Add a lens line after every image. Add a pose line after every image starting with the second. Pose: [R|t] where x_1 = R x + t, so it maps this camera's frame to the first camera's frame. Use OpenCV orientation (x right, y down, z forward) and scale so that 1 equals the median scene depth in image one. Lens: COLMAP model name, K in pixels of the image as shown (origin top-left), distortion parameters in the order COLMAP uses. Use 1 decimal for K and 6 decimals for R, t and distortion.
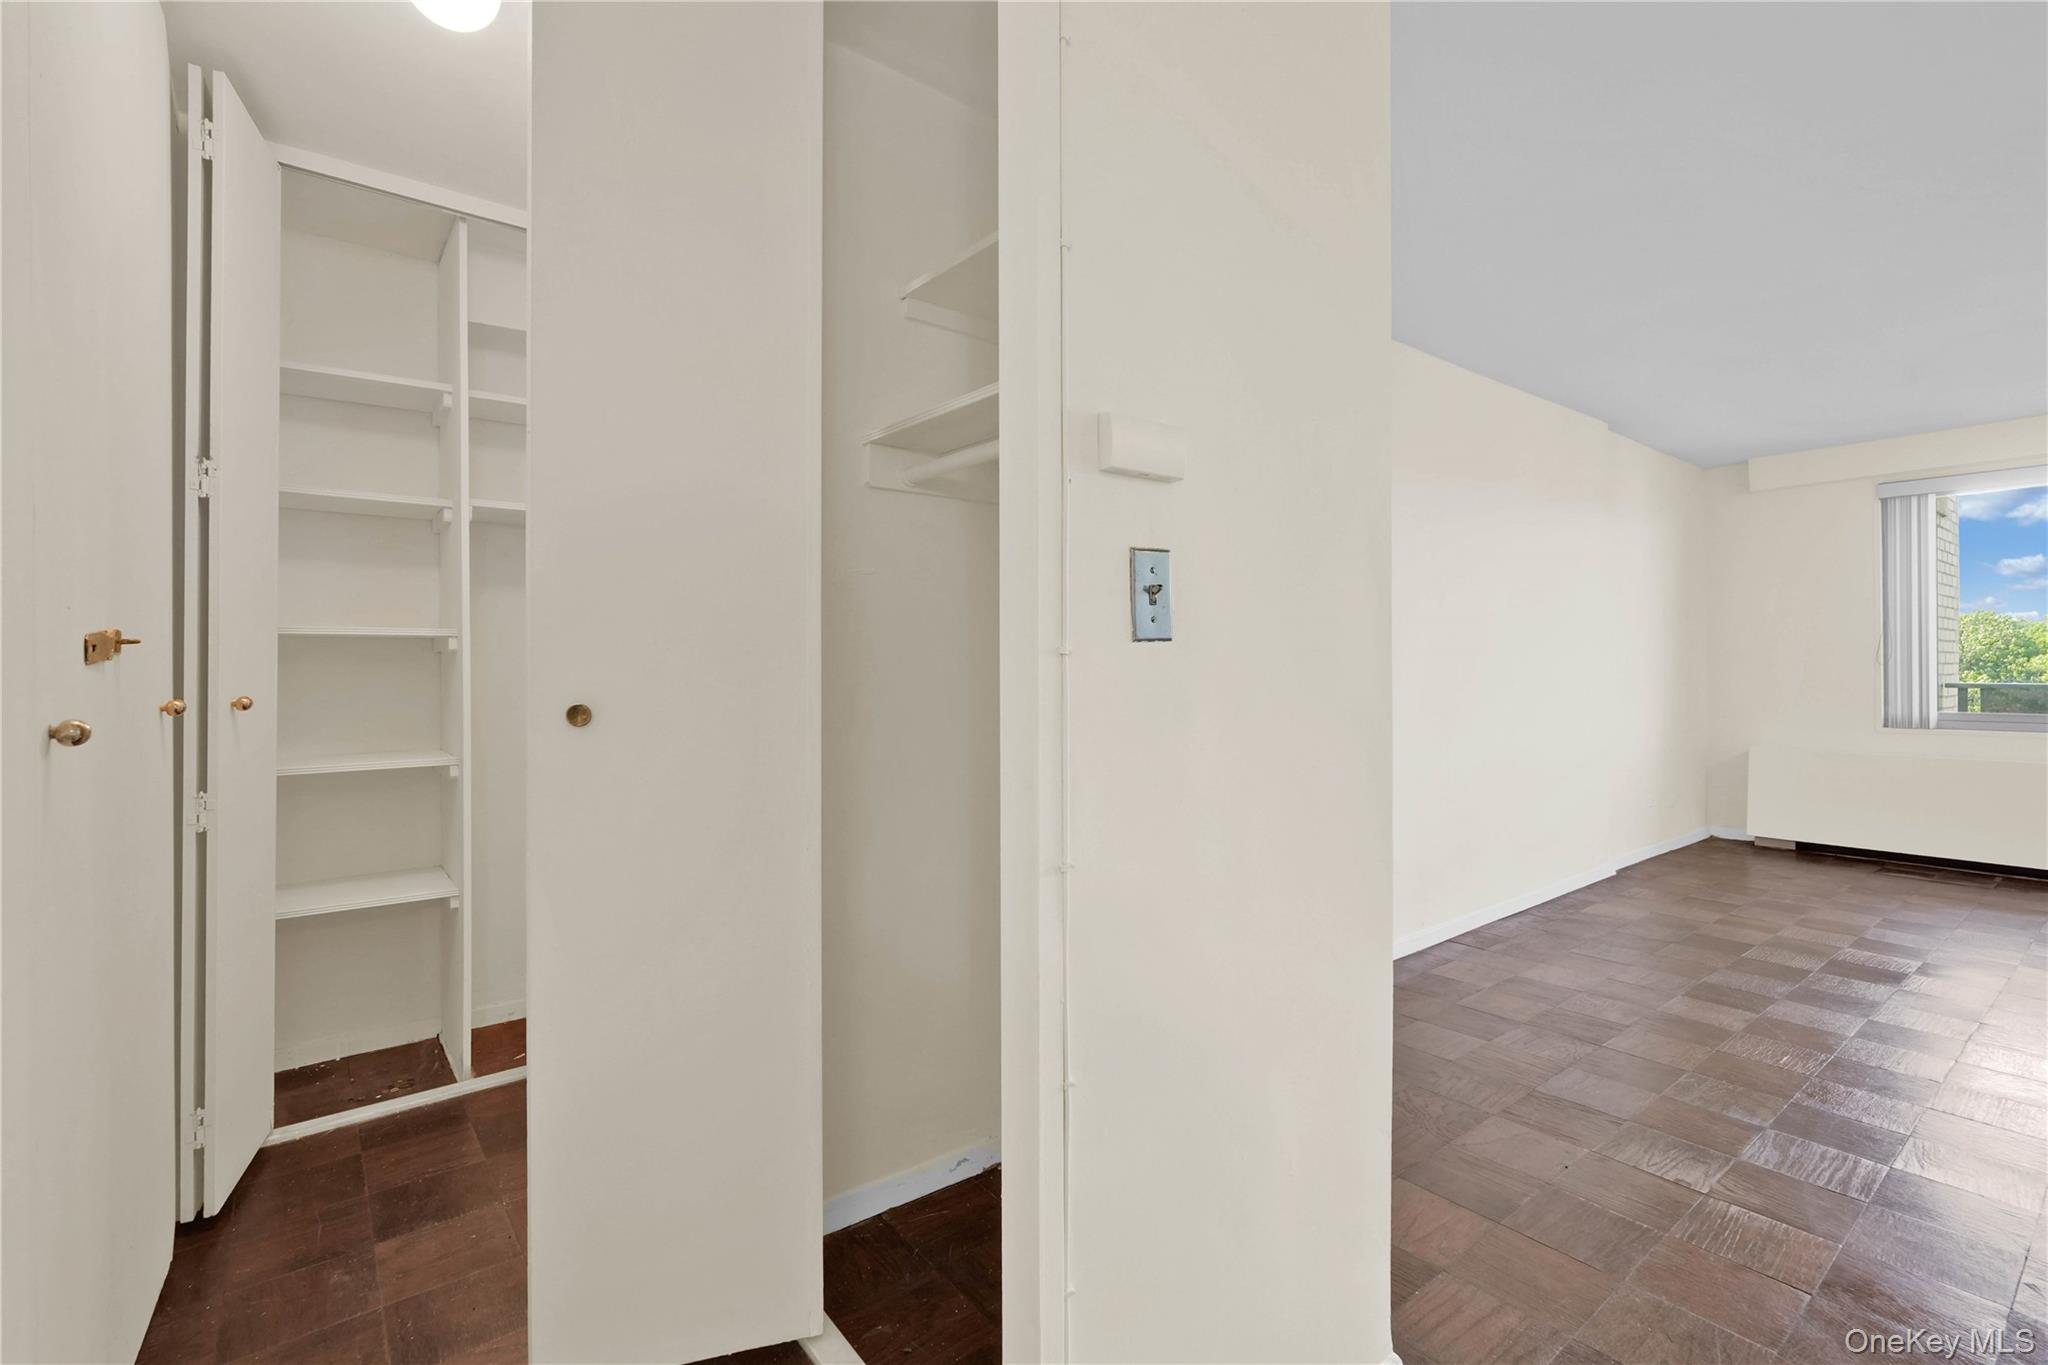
lens RADIAL K [[930.0, 0, 987.0], [0, 930.0, 676.3], [0, 0, 1]] dist [-0.007690, 0.002834]
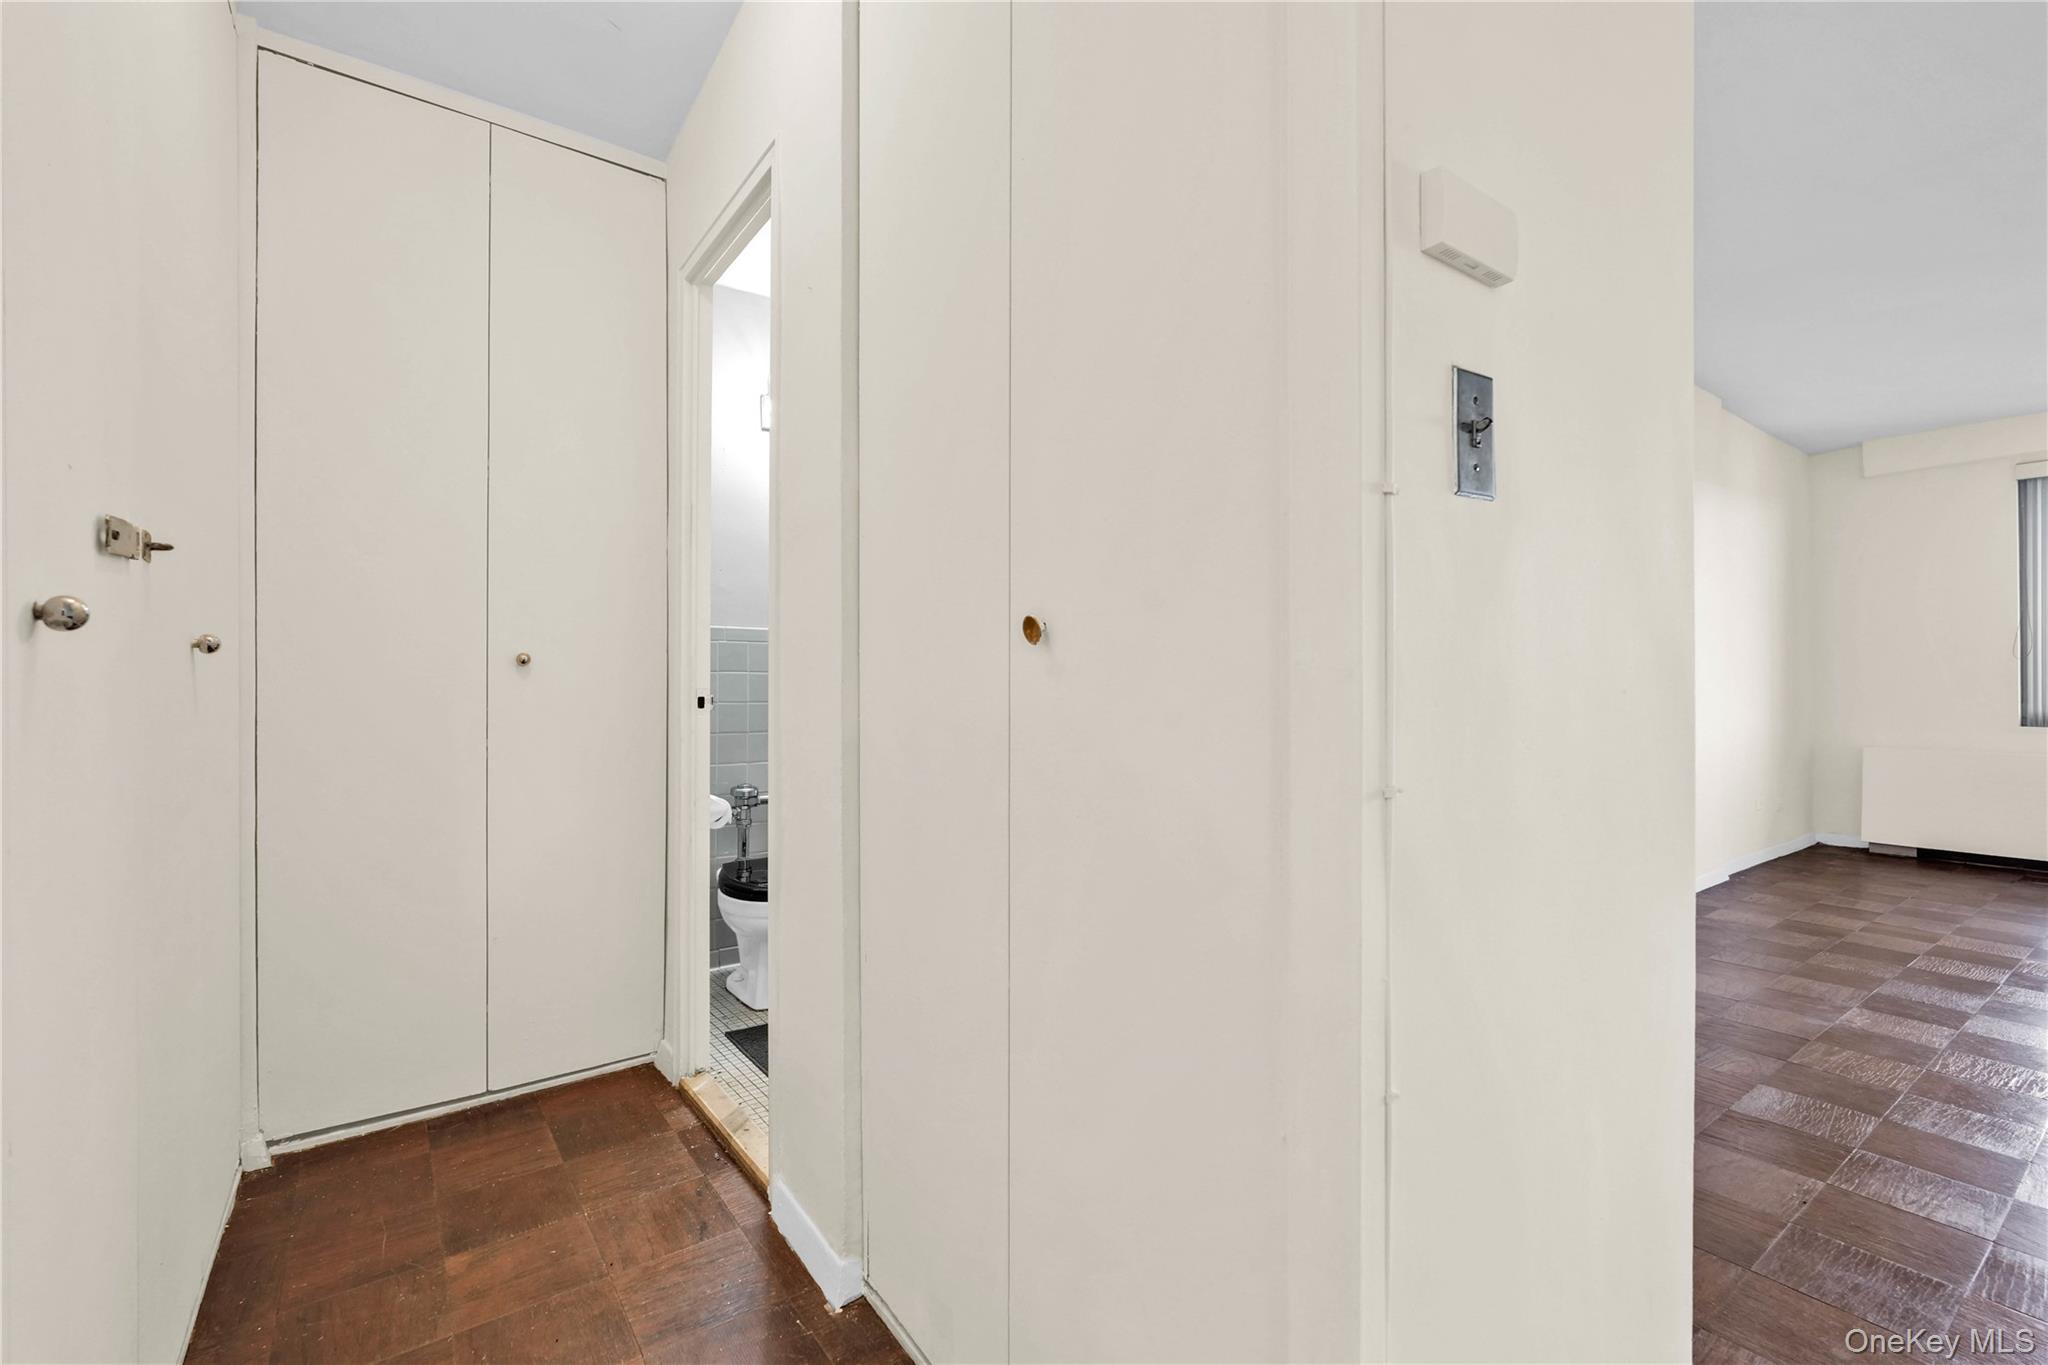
lens RADIAL K [[930.0, 0, 995.0], [0, 930.0, 684.3], [0, 0, 1]] dist [-0.007690, 0.002834]
pose [[0.998939, 0.000565, -0.046052, -0.073432], [-0.000430, 0.999996, 0.002946, 0.047865], [0.046053, -0.002923, 0.998935, 0.108913]]
